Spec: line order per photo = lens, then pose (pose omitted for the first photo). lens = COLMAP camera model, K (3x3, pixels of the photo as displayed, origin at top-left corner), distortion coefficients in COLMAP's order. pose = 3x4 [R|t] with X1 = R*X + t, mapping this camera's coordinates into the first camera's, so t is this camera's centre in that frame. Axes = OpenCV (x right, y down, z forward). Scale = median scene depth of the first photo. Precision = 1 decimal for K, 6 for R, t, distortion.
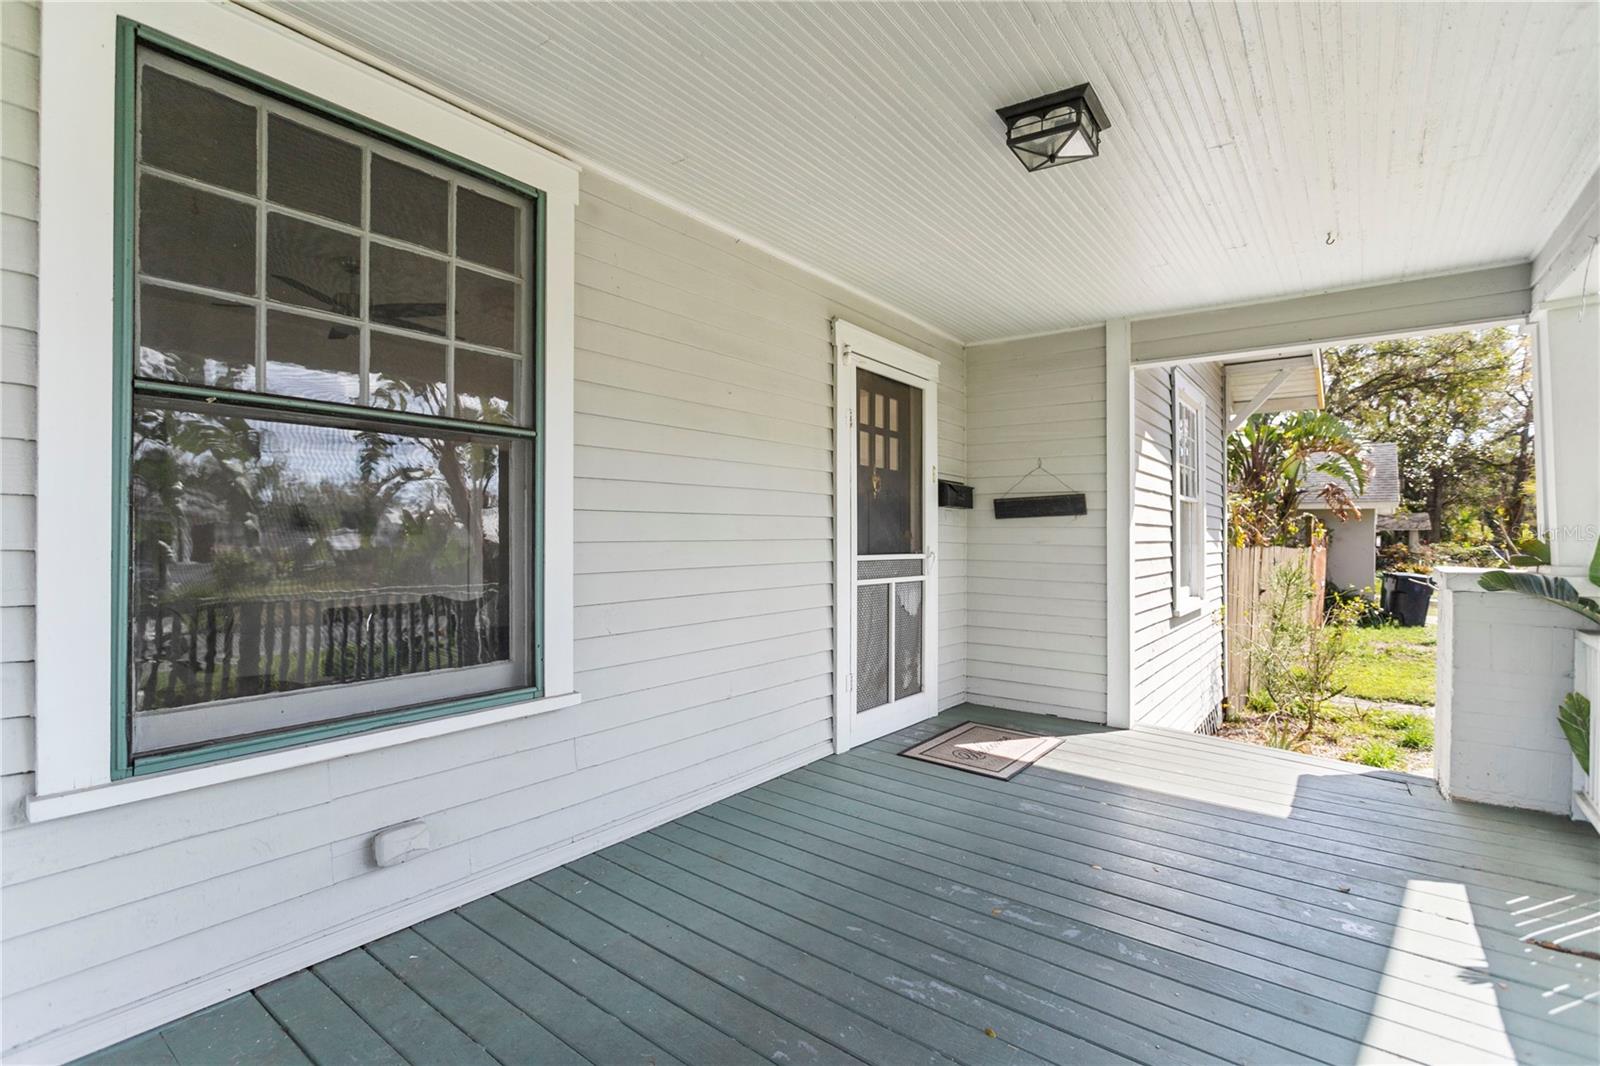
lens RADIAL K [[744.6, 0, 793.6], [0, 744.6, 530.7], [0, 0, 1]] dist [0.001378, -0.000076]
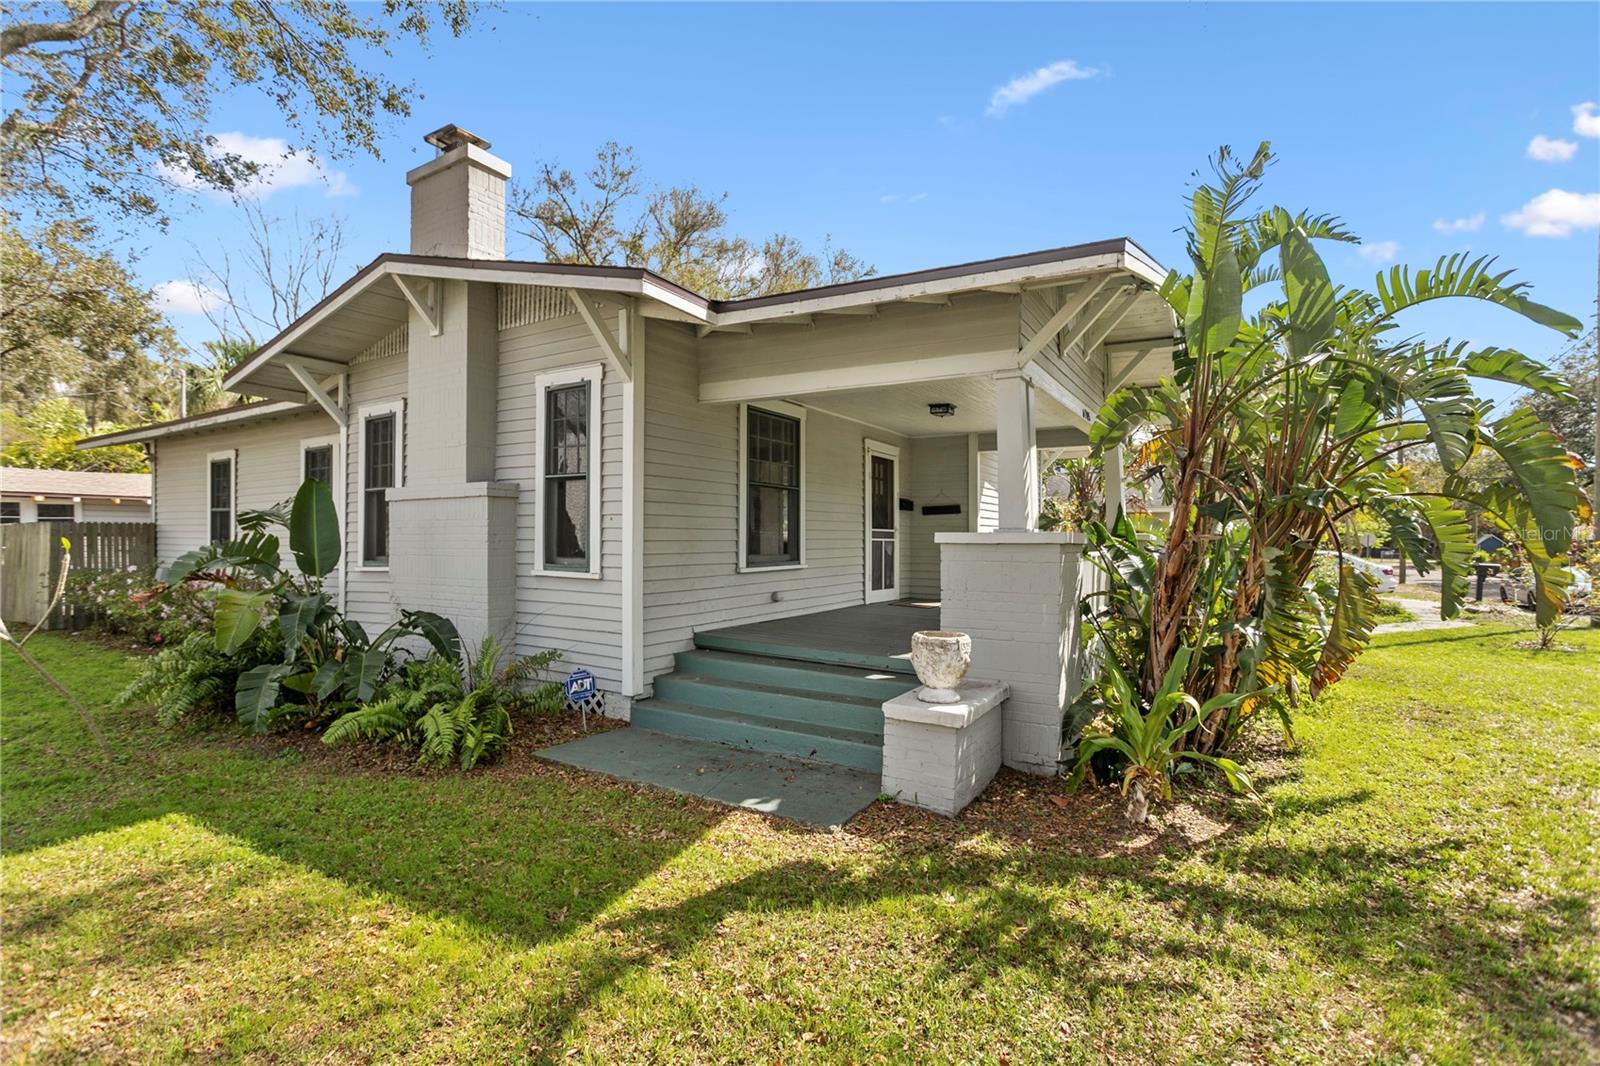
lens RADIAL K [[744.6, 0, 795.0], [0, 744.6, 527.9], [0, 0, 1]] dist [0.001378, -0.000076]
pose [[0.993707, -0.001662, 0.111996, -0.451615], [0.002536, 0.999967, -0.007657, 0.047963], [-0.111980, 0.007893, 0.993679, -1.474722]]
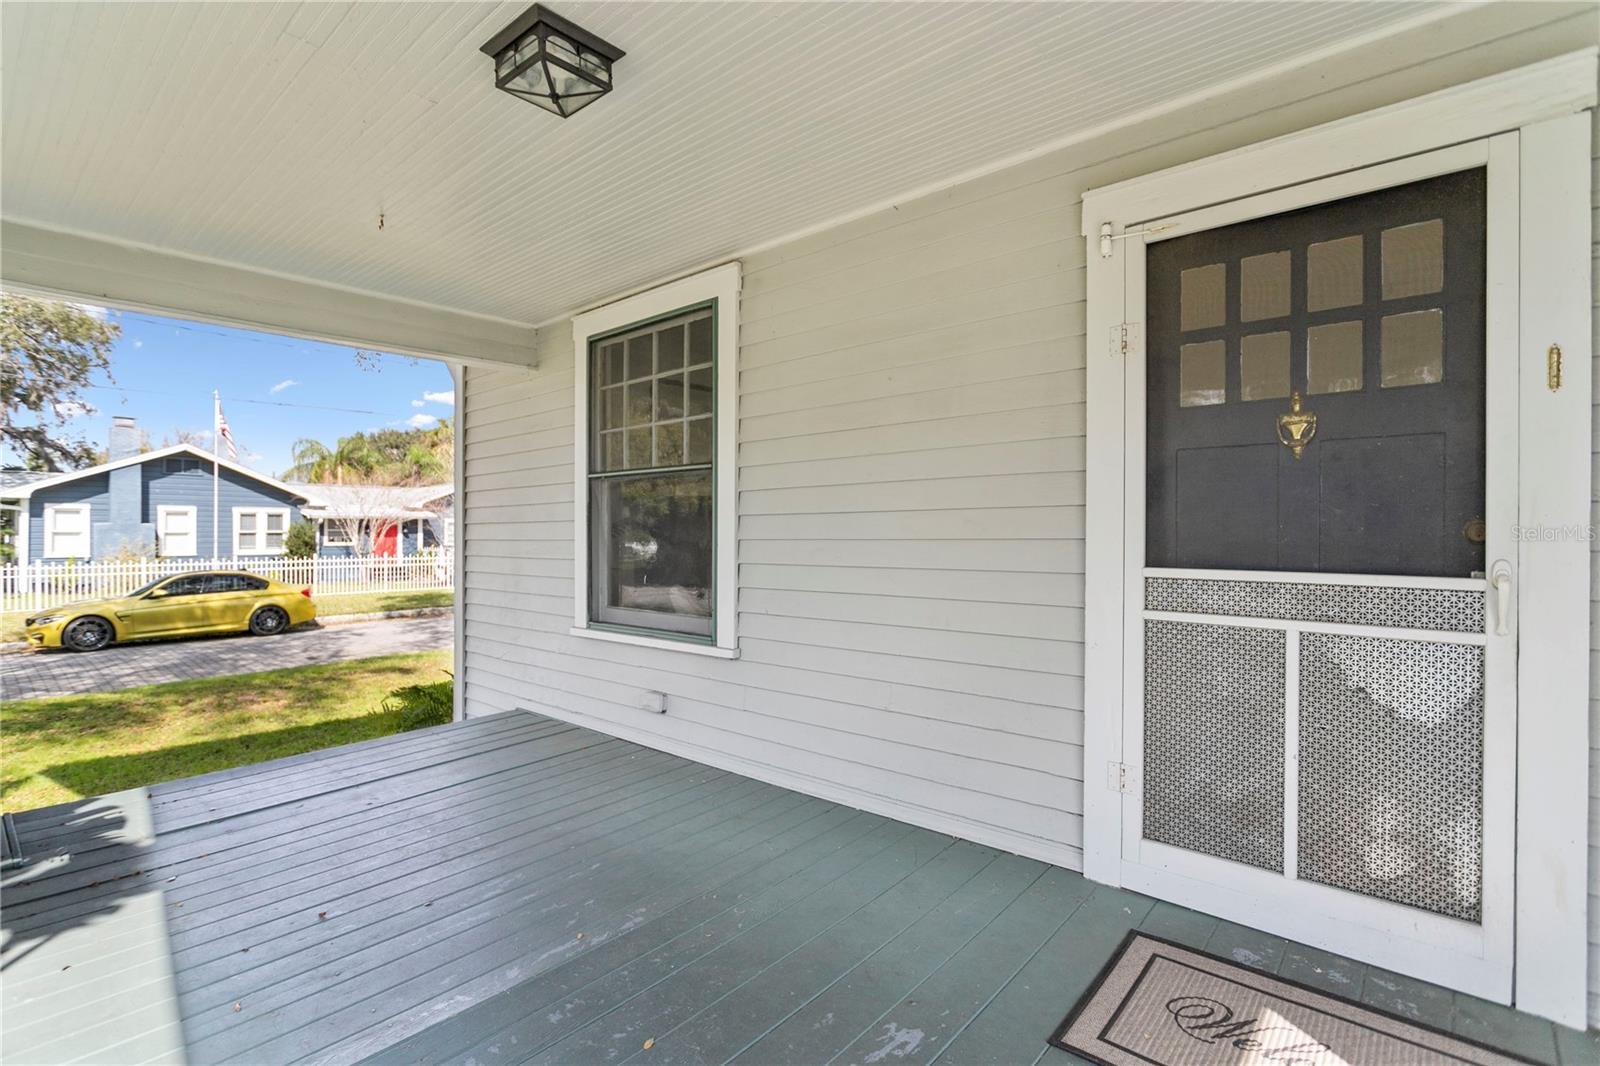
lens RADIAL K [[744.6, 0, 790.8], [0, 744.6, 536.5], [0, 0, 1]] dist [0.001378, -0.000076]
pose [[-0.055925, -0.001877, -0.998433, 0.675540], [0.005581, 0.999982, -0.002192, 0.008703], [0.998419, -0.005695, -0.055913, 0.748899]]
